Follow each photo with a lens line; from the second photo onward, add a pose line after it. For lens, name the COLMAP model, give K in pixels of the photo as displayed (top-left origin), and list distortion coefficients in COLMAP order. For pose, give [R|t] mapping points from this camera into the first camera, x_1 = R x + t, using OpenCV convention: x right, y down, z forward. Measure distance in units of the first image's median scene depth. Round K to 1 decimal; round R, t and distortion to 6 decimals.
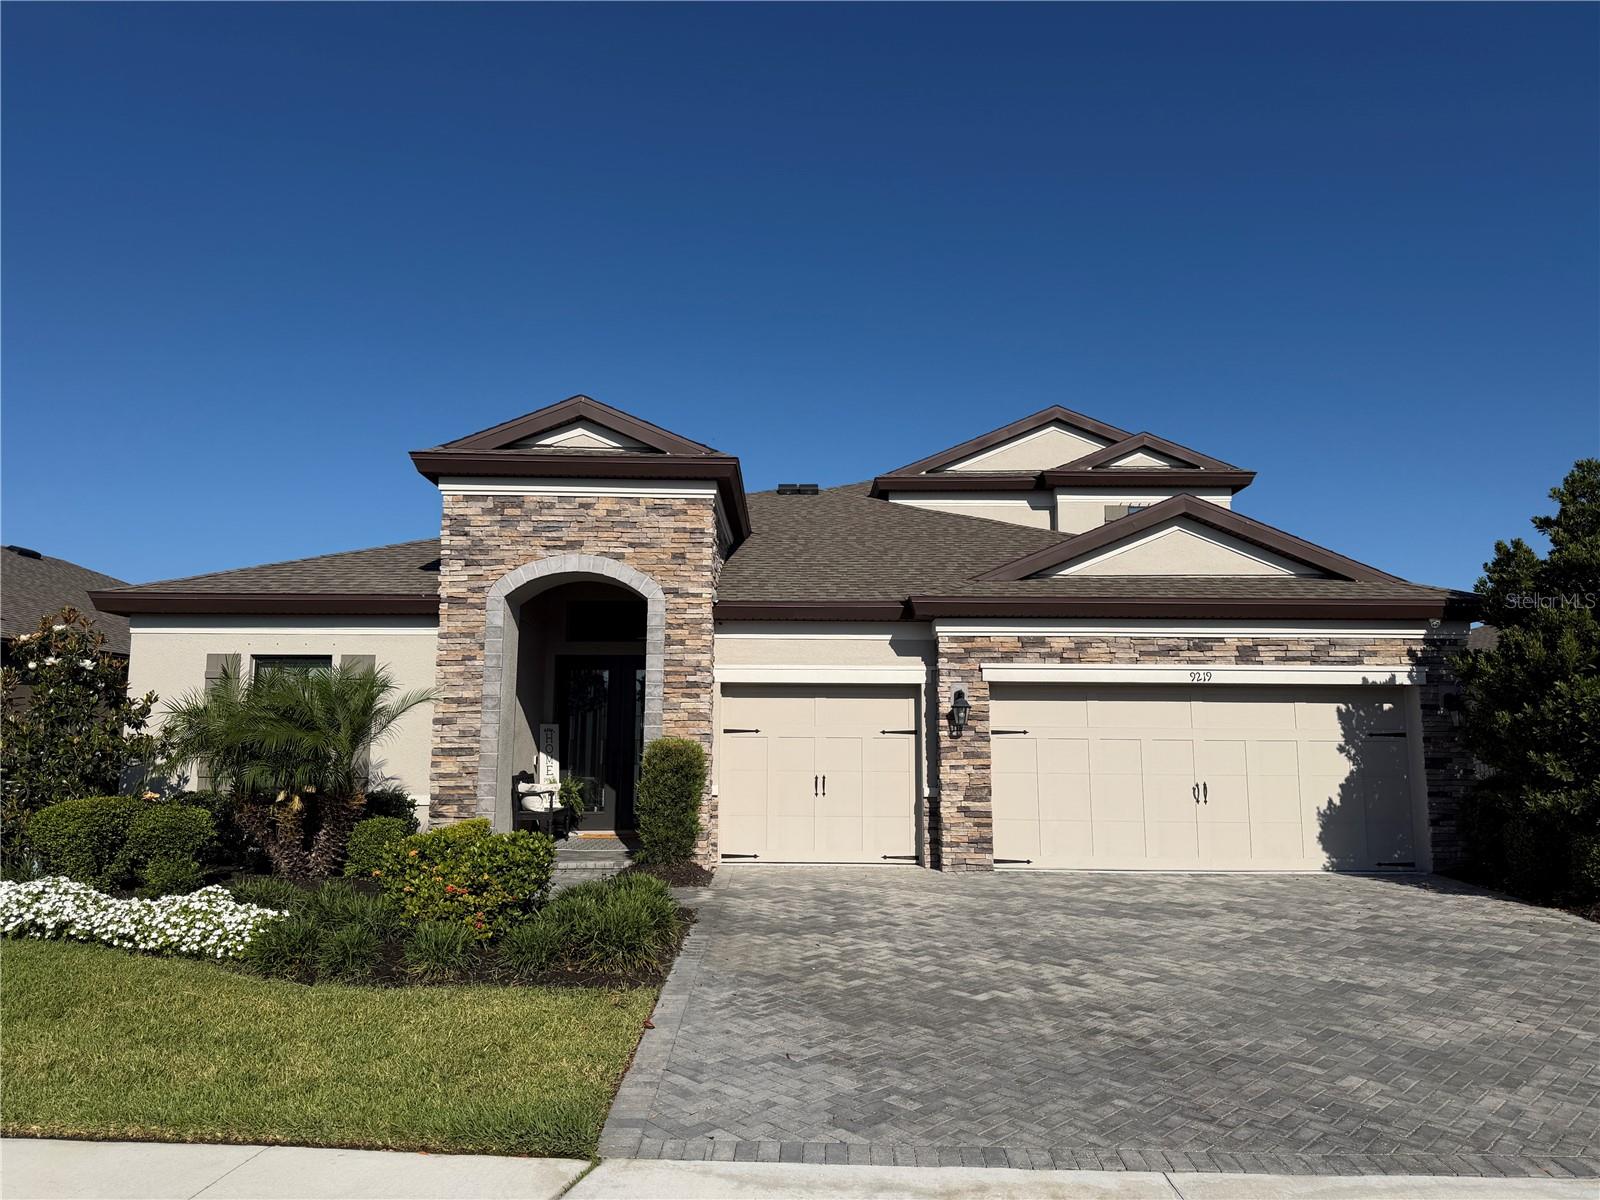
lens RADIAL K [[1157.0, 0, 800.0], [0, 1157.0, 600.0], [0, 0, 1]] dist [0.027494, -0.042512]
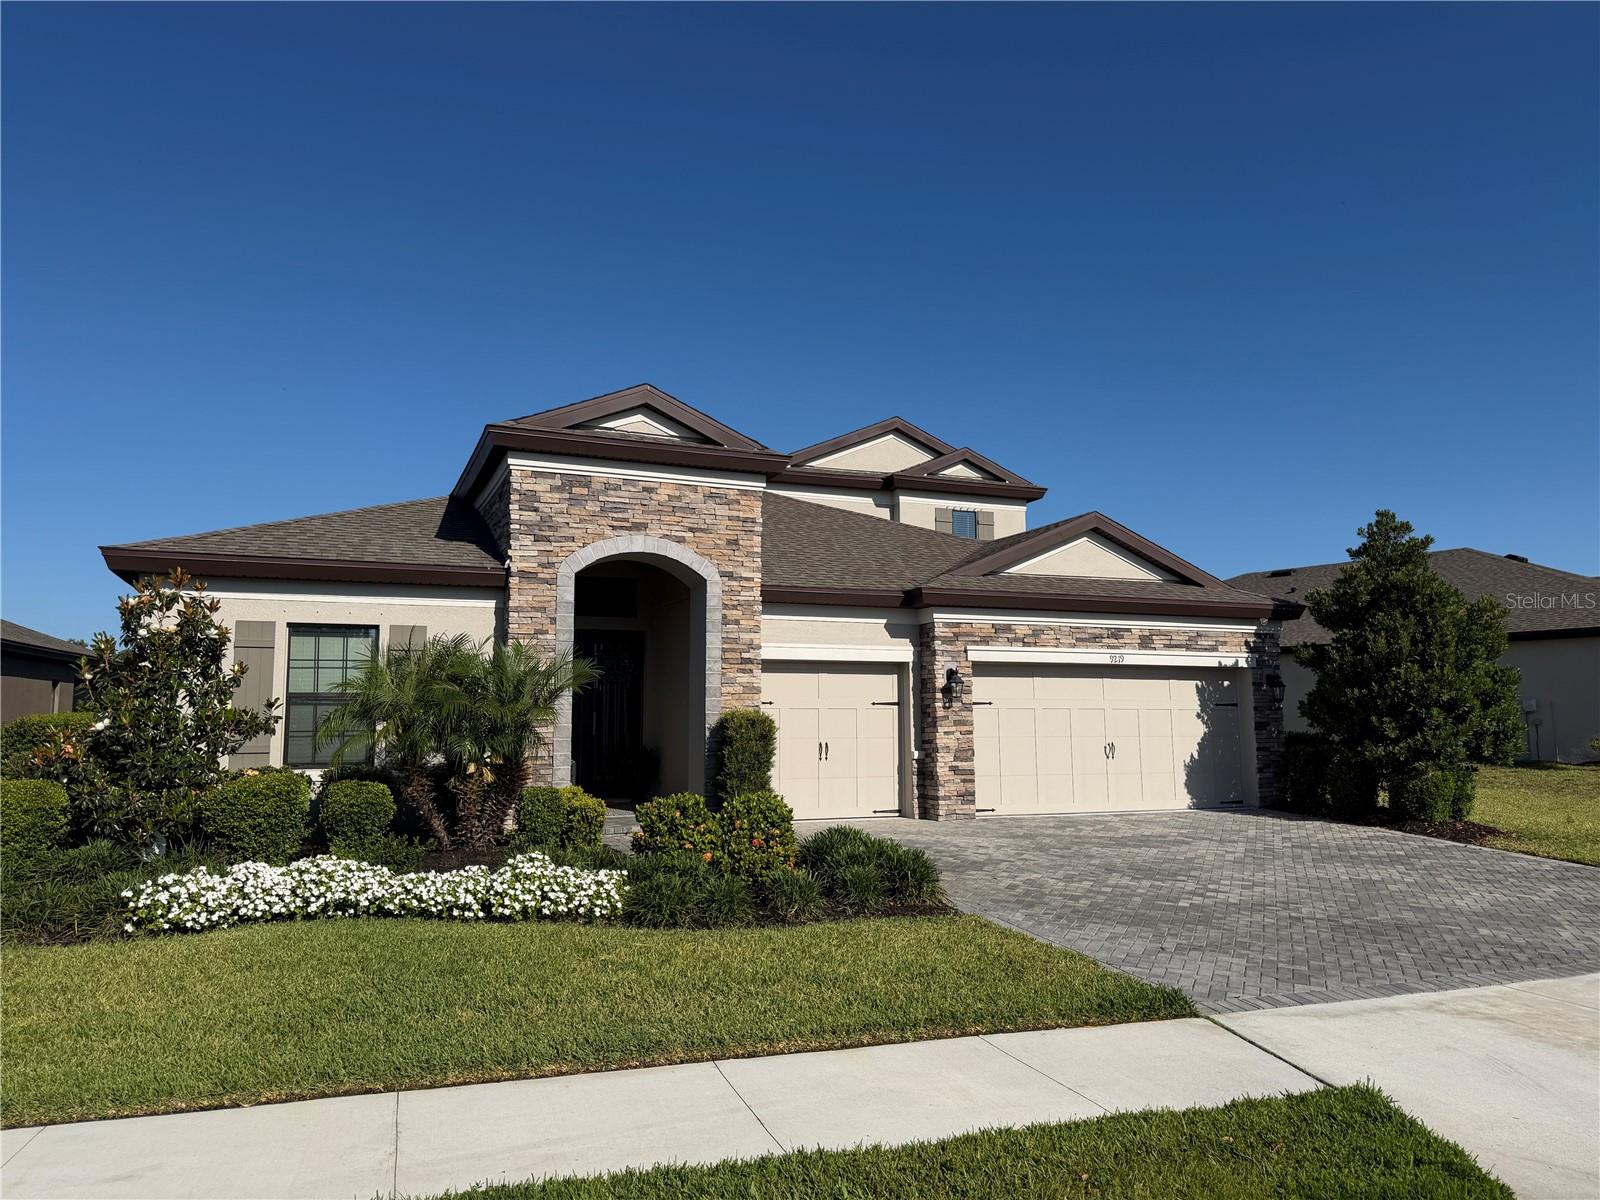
lens RADIAL K [[1157.0, 0, 800.0], [0, 1157.0, 600.0], [0, 0, 1]] dist [0.027494, -0.042512]
pose [[0.921902, 0.032589, 0.386051, -0.462786], [-0.042569, 0.998943, 0.017328, -0.005373], [-0.385078, -0.032409, 0.922315, -0.027387]]
